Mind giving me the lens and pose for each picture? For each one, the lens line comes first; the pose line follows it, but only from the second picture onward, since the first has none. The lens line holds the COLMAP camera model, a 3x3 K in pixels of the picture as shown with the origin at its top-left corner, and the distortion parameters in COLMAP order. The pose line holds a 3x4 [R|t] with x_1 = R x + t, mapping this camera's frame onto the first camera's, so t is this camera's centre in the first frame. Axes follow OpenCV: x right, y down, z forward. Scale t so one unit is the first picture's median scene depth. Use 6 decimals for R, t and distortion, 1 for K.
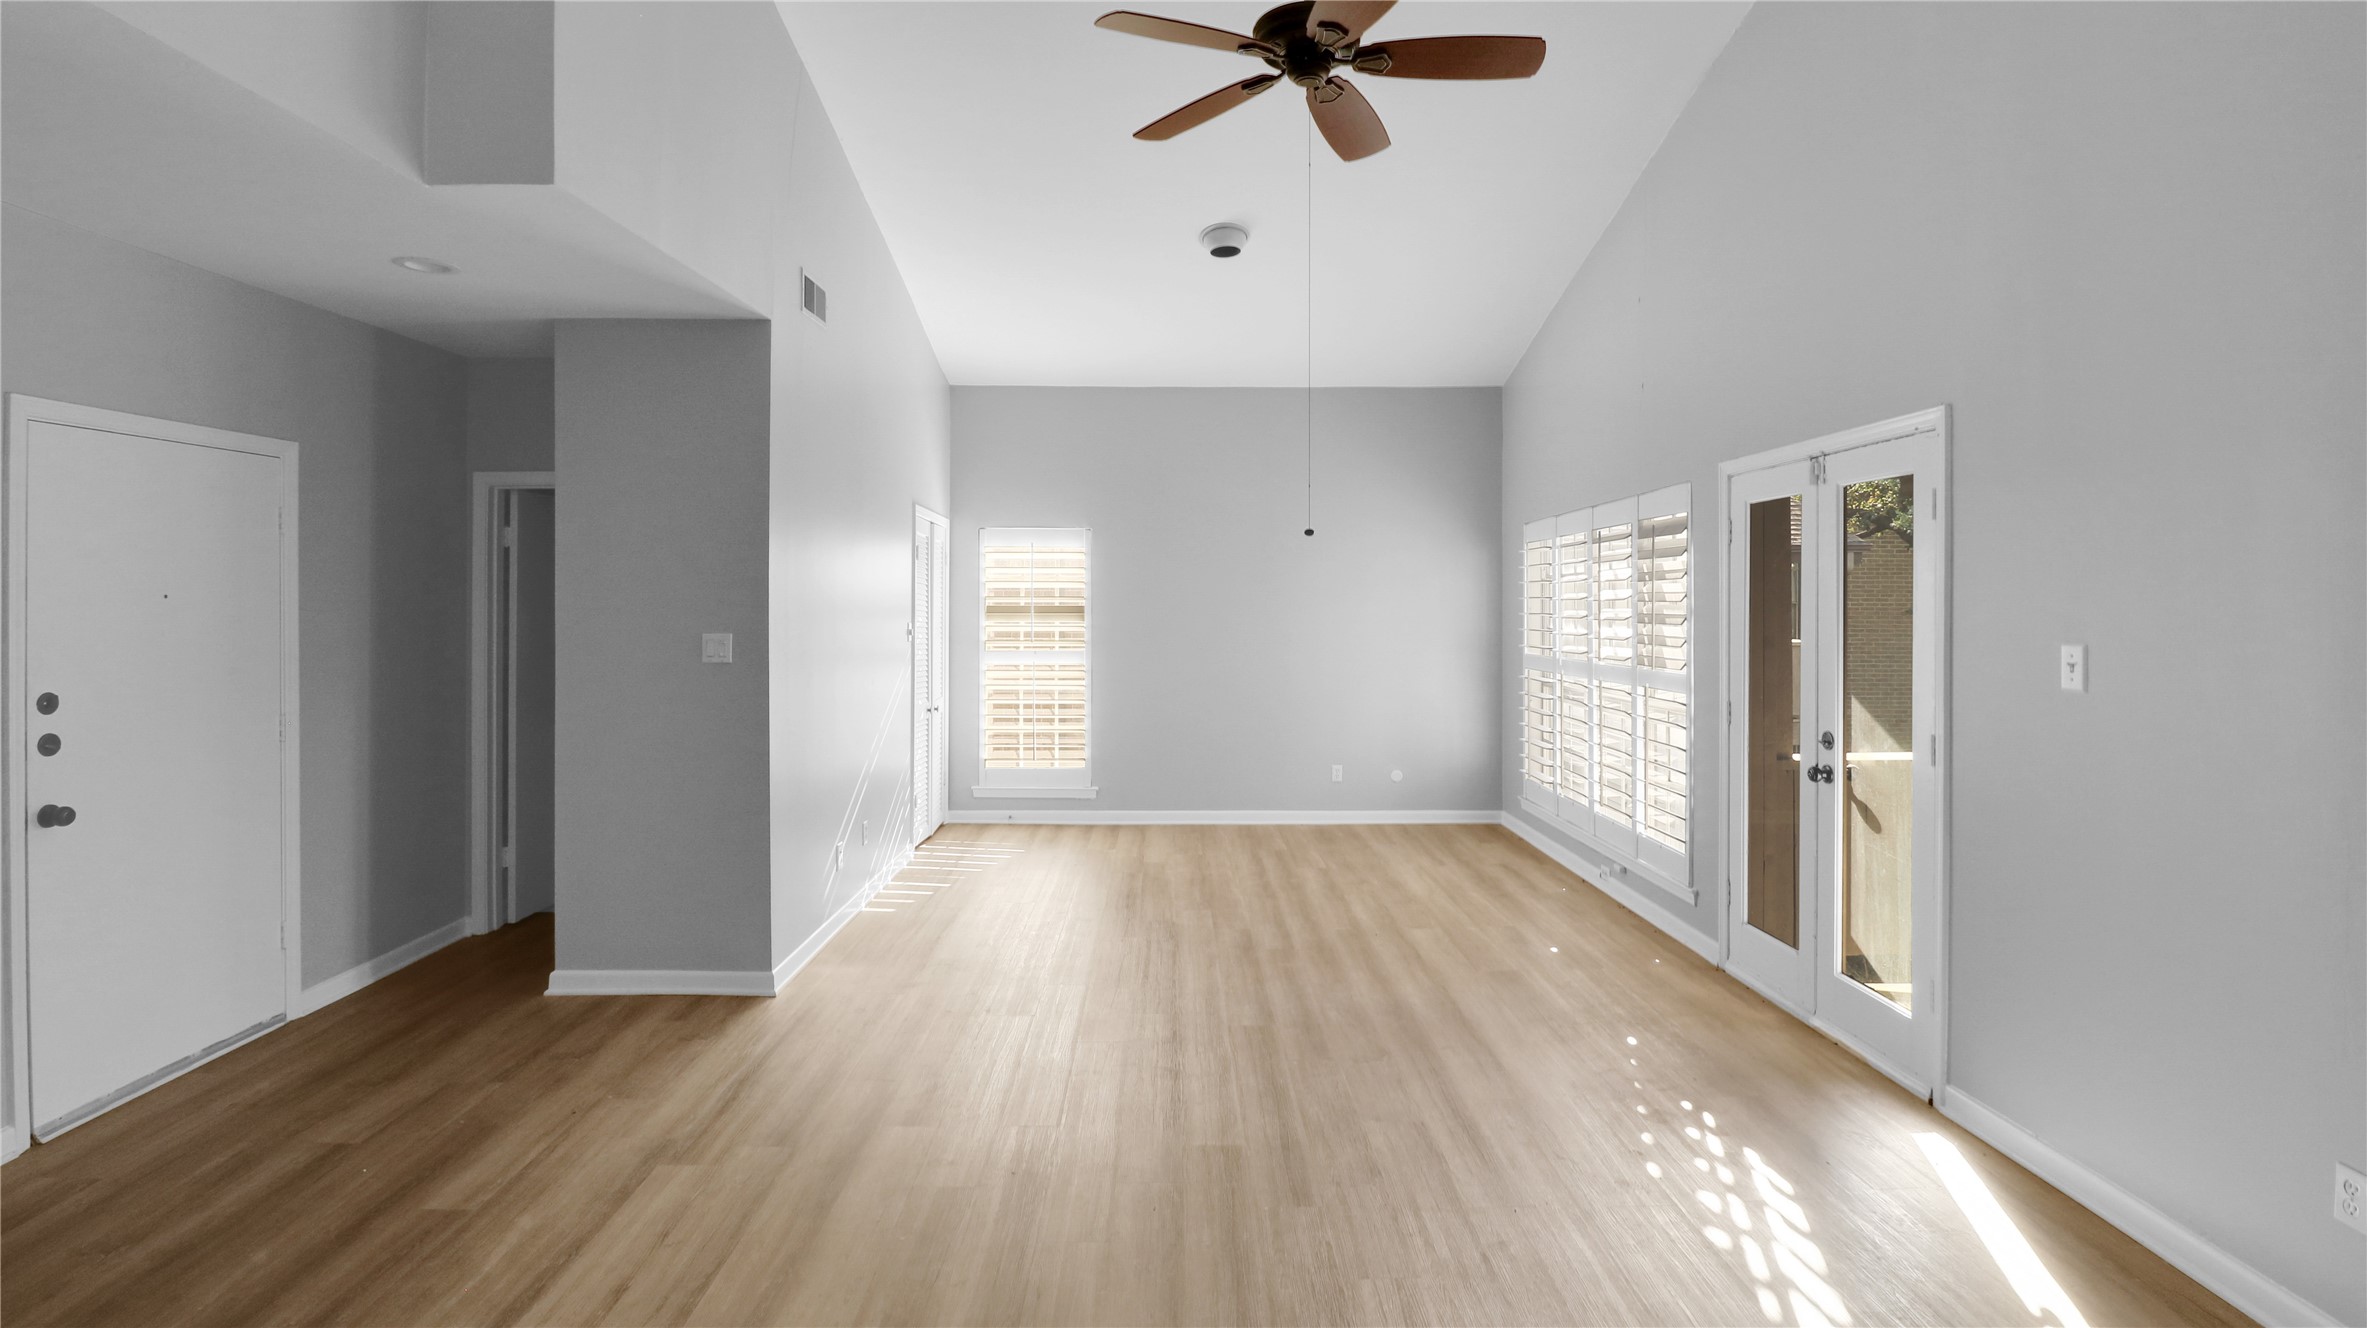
lens RADIAL K [[1163.1, 0, 1177.5], [0, 1163.1, 604.5], [0, 0, 1]] dist [-0.000110, 0.000146]
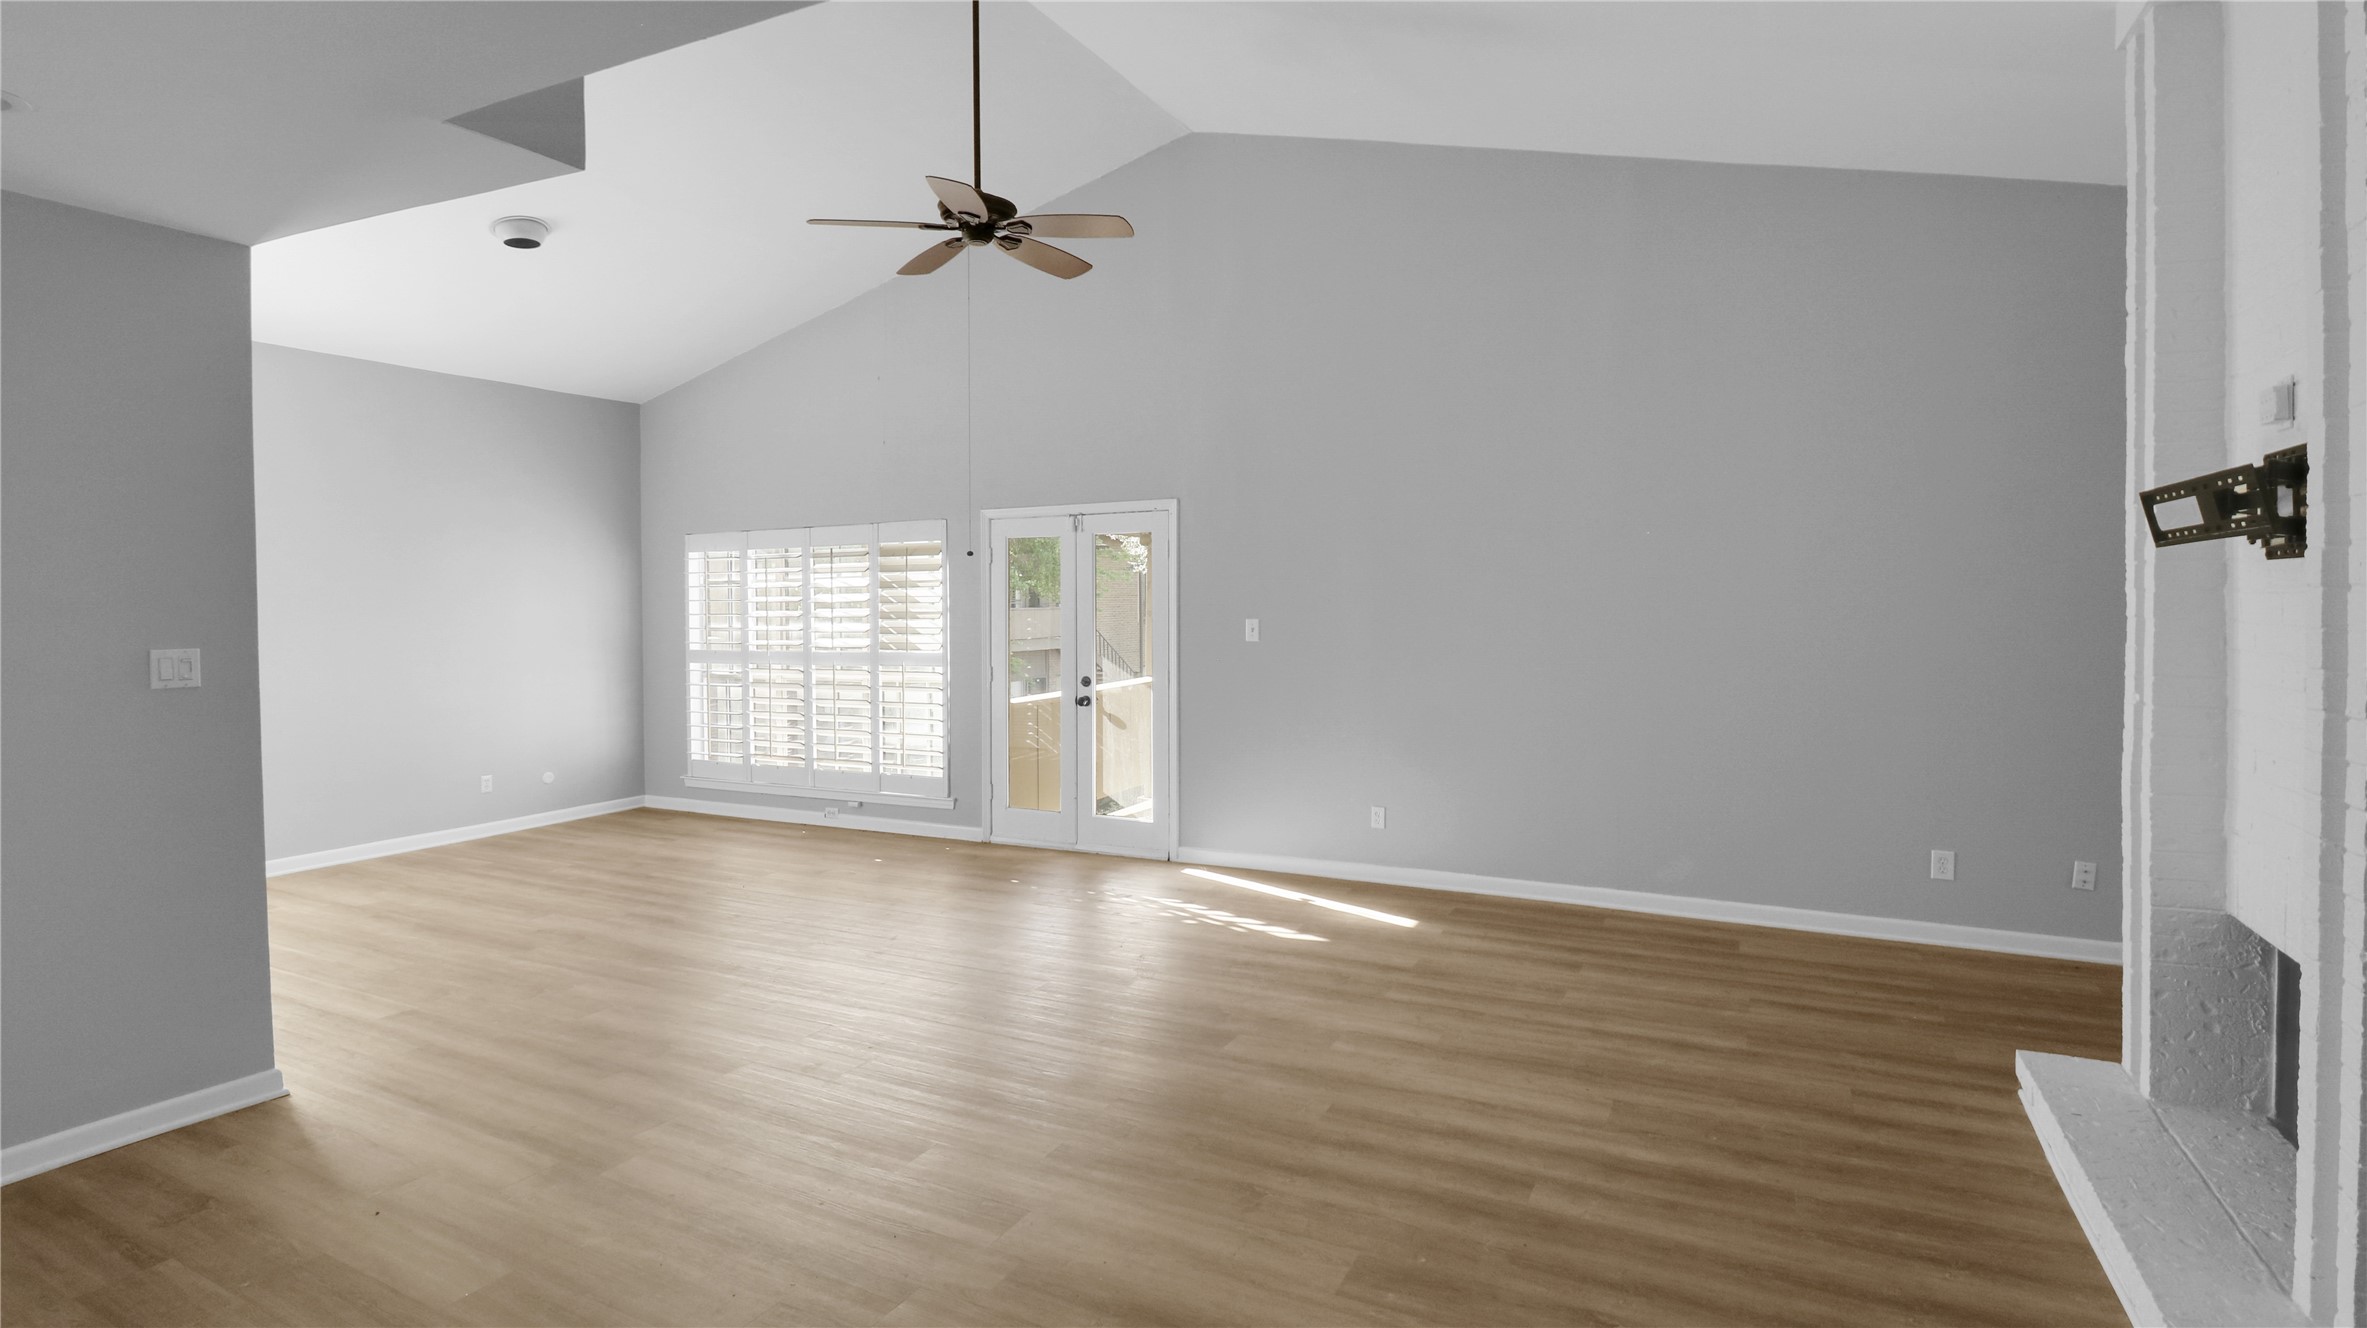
lens RADIAL K [[1181.5, 0, 1176.3], [0, 1181.5, 644.0], [0, 0, 1]] dist [-0.001183, -0.000050]
pose [[0.449147, -0.034970, 0.892773, -0.854302], [0.009593, 0.999365, 0.034319, 0.001759], [-0.893406, -0.006850, 0.449197, 0.086993]]
